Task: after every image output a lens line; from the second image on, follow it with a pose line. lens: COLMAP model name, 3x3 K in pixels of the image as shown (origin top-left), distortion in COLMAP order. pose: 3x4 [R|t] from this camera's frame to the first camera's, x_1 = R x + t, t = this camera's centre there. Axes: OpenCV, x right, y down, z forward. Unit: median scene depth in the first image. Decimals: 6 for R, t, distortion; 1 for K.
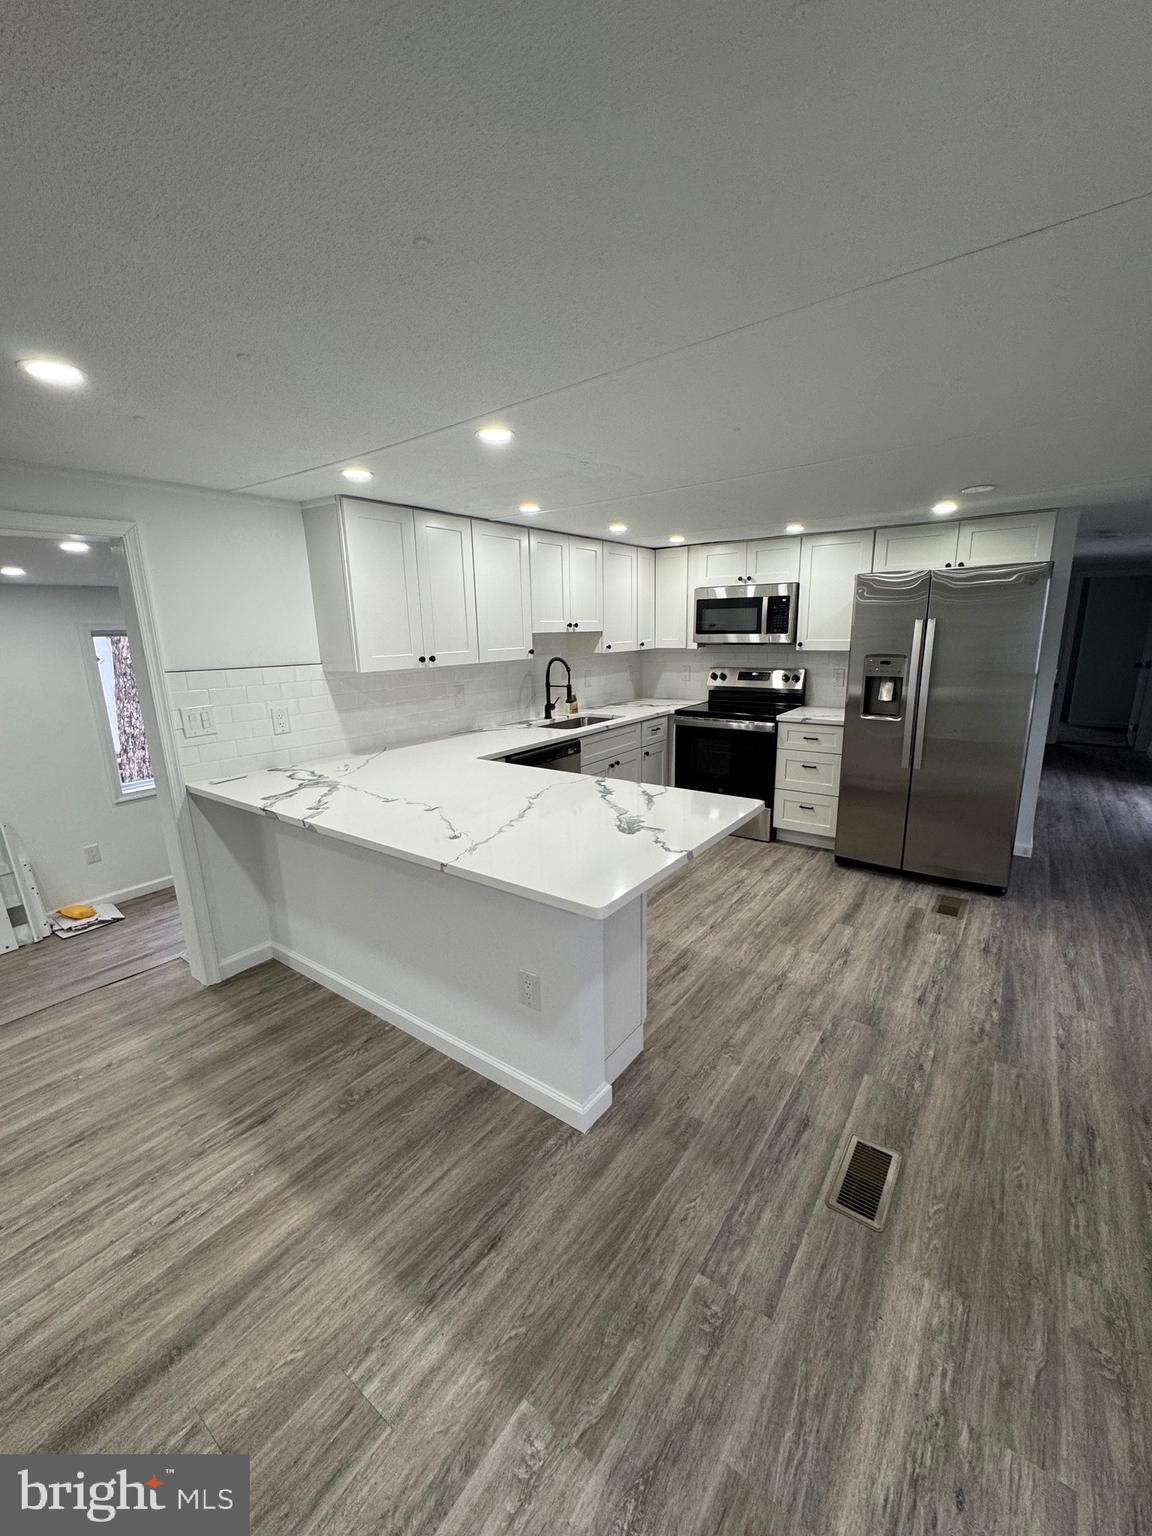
lens RADIAL K [[607.0, 0, 578.5], [0, 607.0, 766.9], [0, 0, 1]] dist [-0.003453, 0.000554]
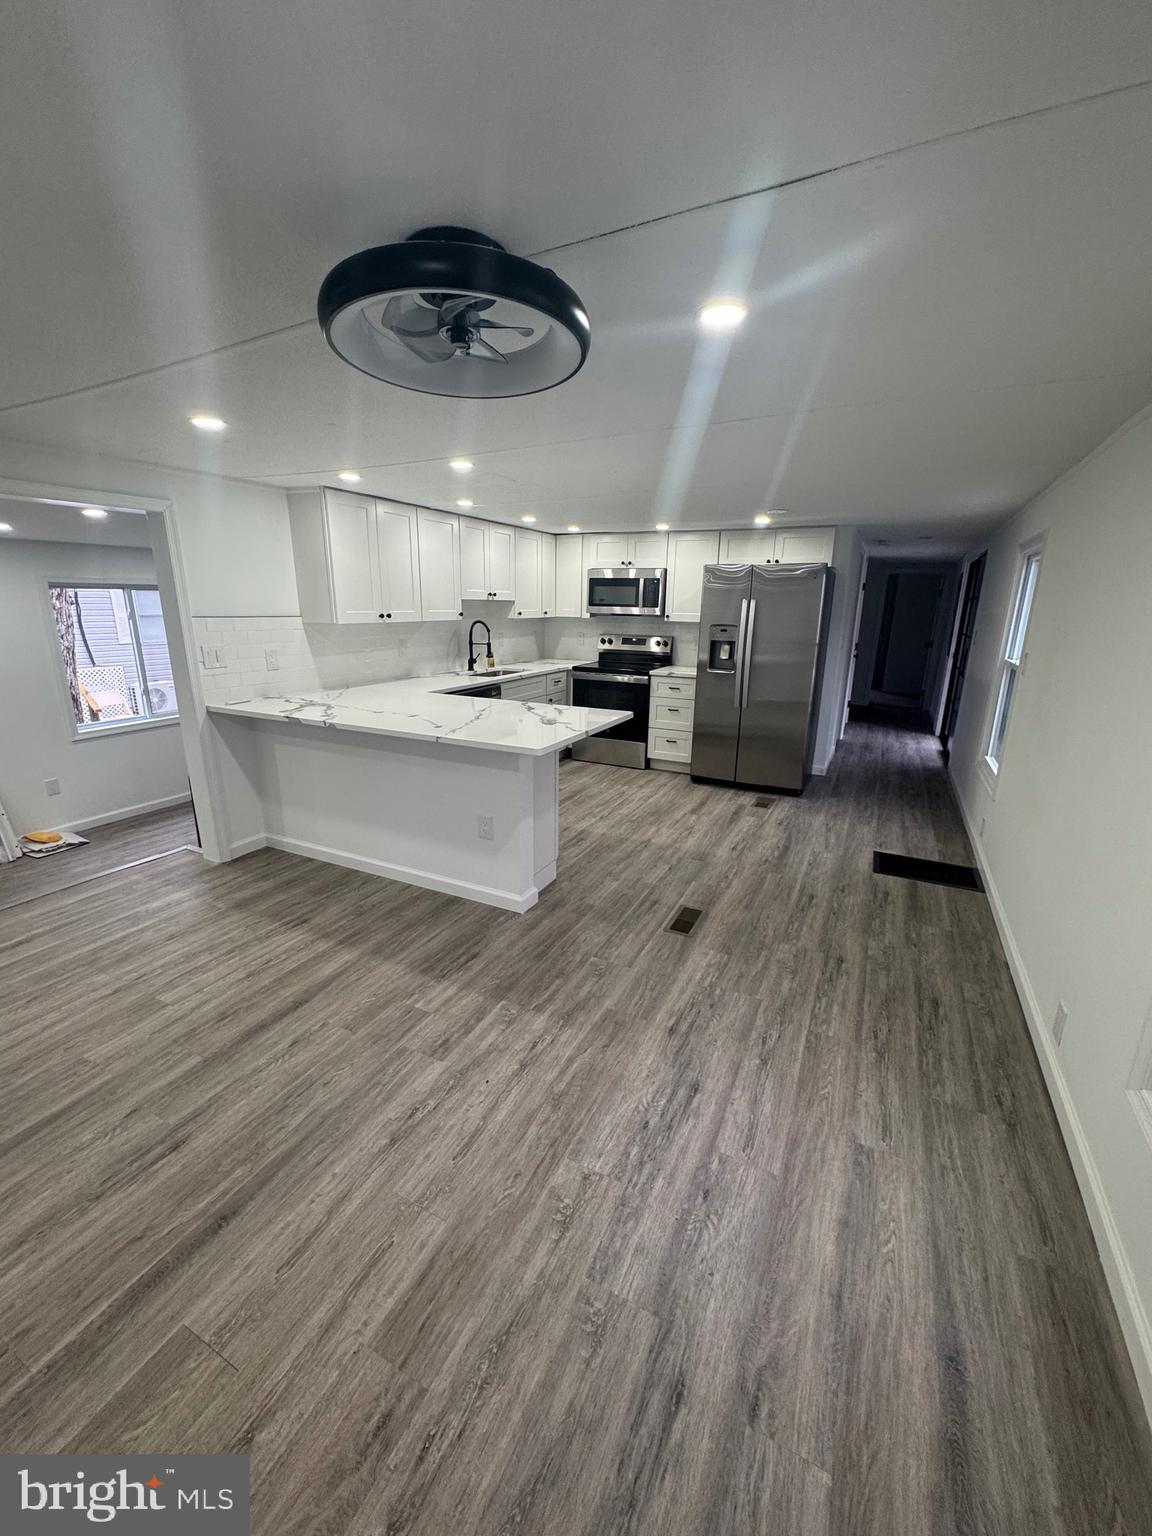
lens RADIAL K [[607.0, 0, 576.6], [0, 607.0, 765.8], [0, 0, 1]] dist [-0.003453, 0.000554]
pose [[0.984965, -0.008880, 0.172523, -0.082883], [0.002305, 0.999264, 0.038278, 0.104594], [-0.172736, -0.037305, 0.984261, -0.398079]]
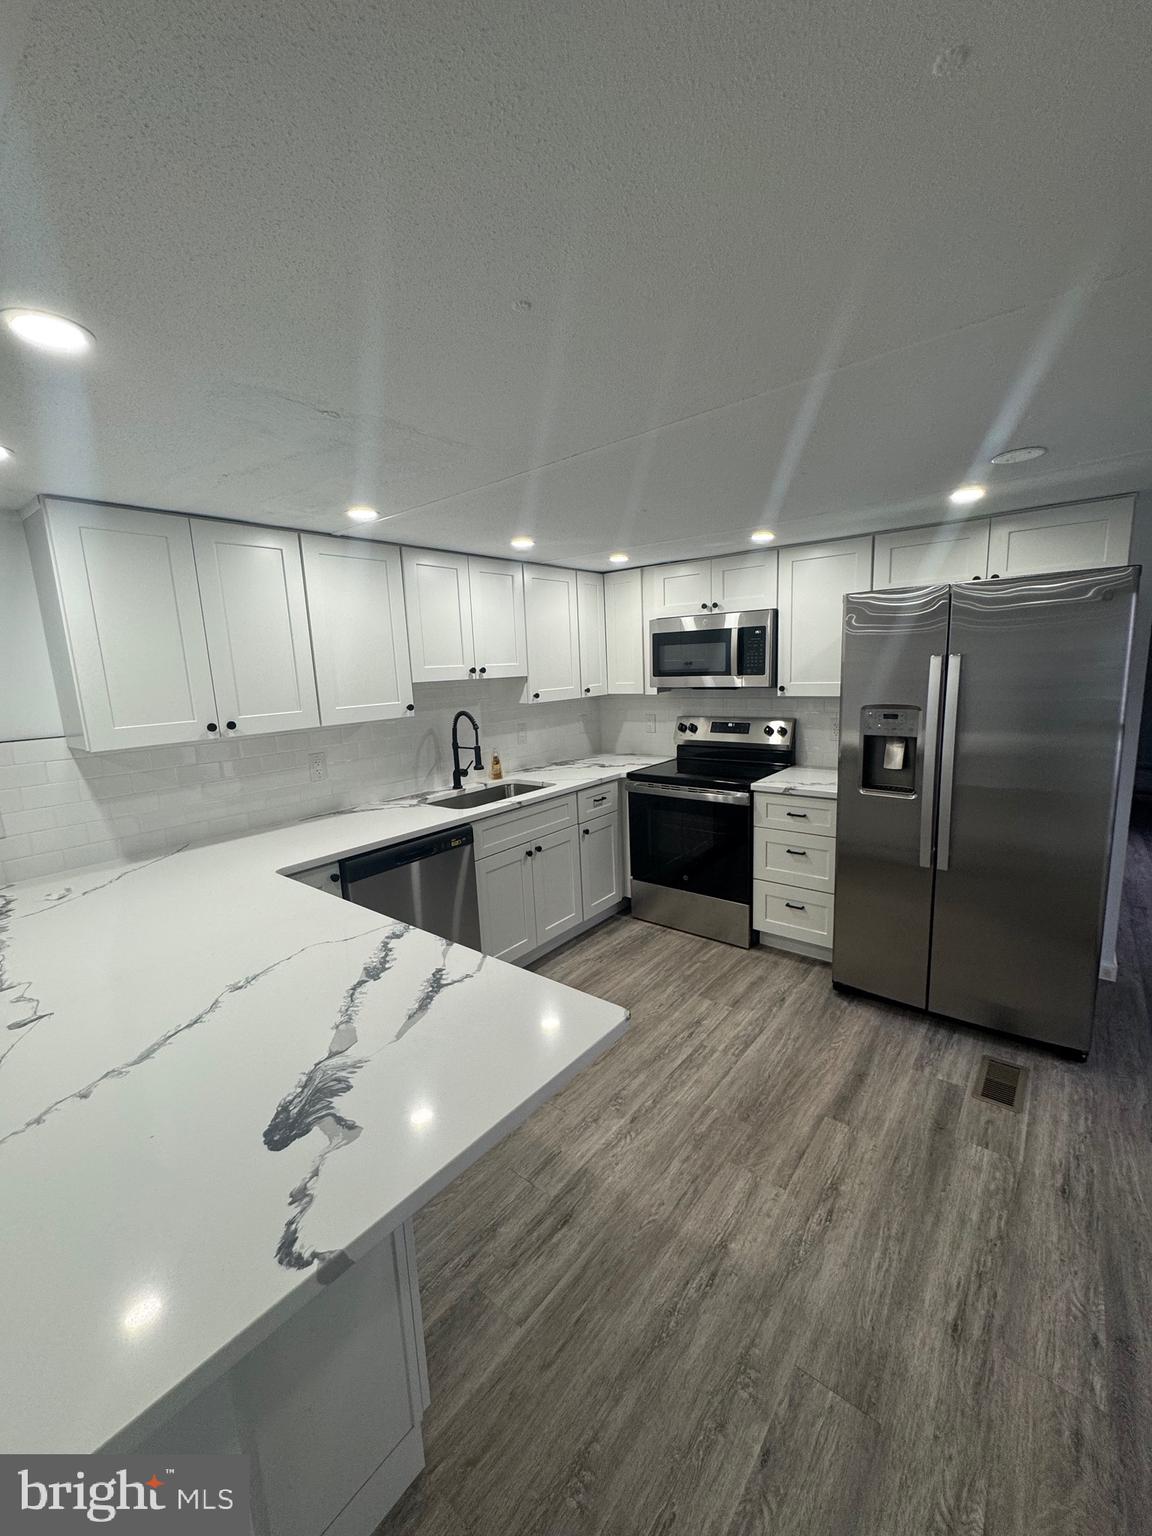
lens RADIAL K [[607.0, 0, 578.1], [0, 607.0, 767.4], [0, 0, 1]] dist [-0.003453, 0.000554]
pose [[0.998759, -0.011998, -0.048336, 0.224258], [0.009359, 0.998473, -0.054447, -0.098553], [0.048915, 0.053927, 0.997346, 0.358521]]
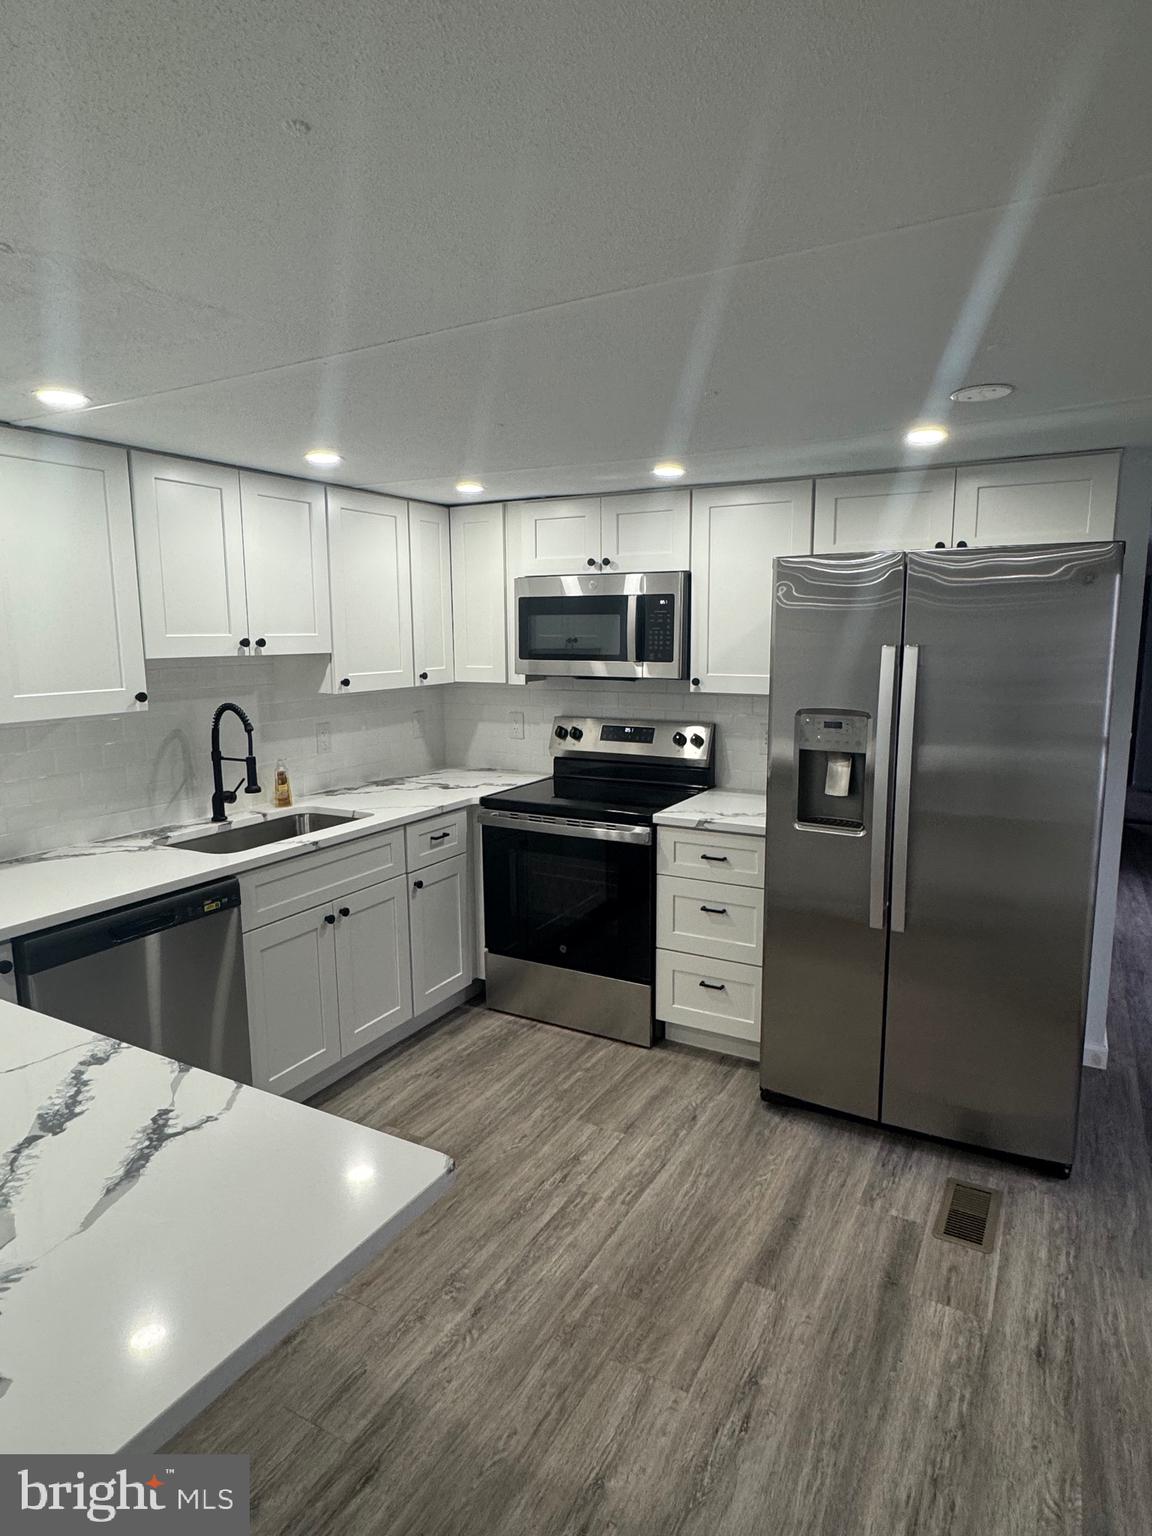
lens RADIAL K [[883.2, 0, 575.1], [0, 883.2, 765.3], [0, 0, 1]] dist [-0.003907, 0.001391]
pose [[0.992194, -0.003955, 0.124642, 0.242908], [0.013208, 0.997208, -0.073501, -0.106829], [-0.124004, 0.074573, 0.989476, 0.353645]]
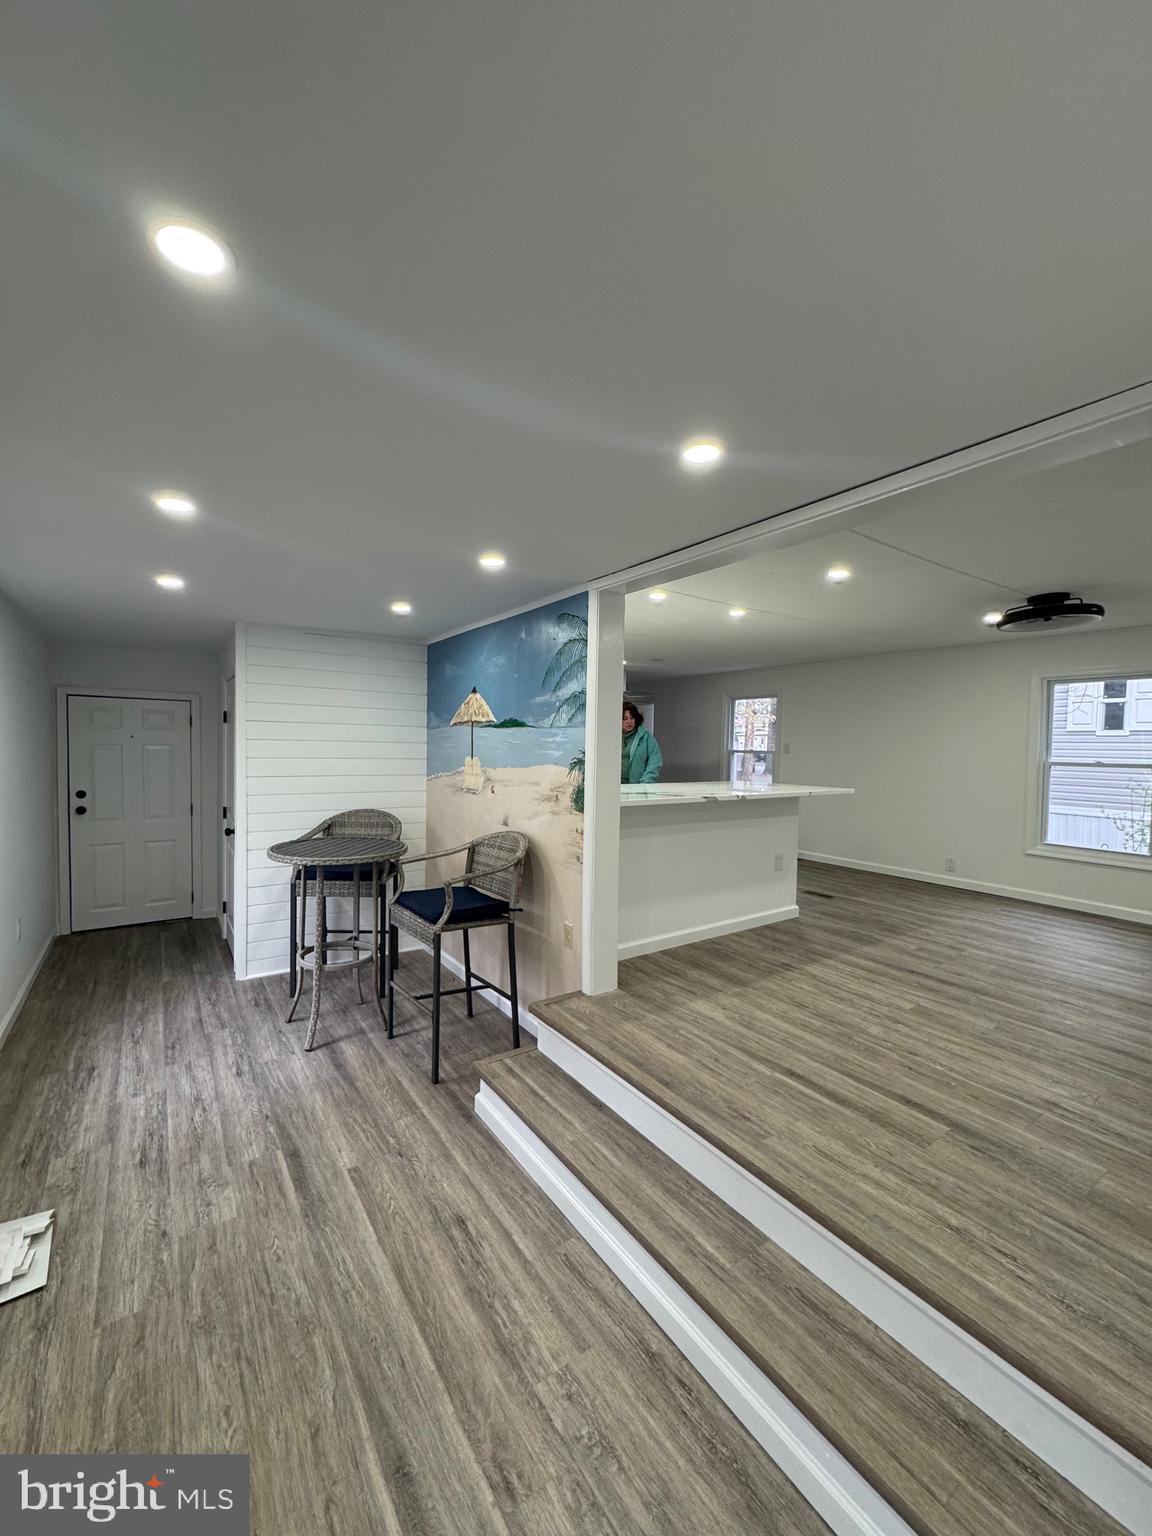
lens RADIAL K [[607.0, 0, 570.7], [0, 607.0, 760.7], [0, 0, 1]] dist [-0.003453, 0.000554]
pose [[0.328795, 0.012796, 0.944314, -1.661422], [0.186972, 0.979234, -0.078370, 0.029821], [-0.925708, 0.202327, 0.319575, 0.640375]]
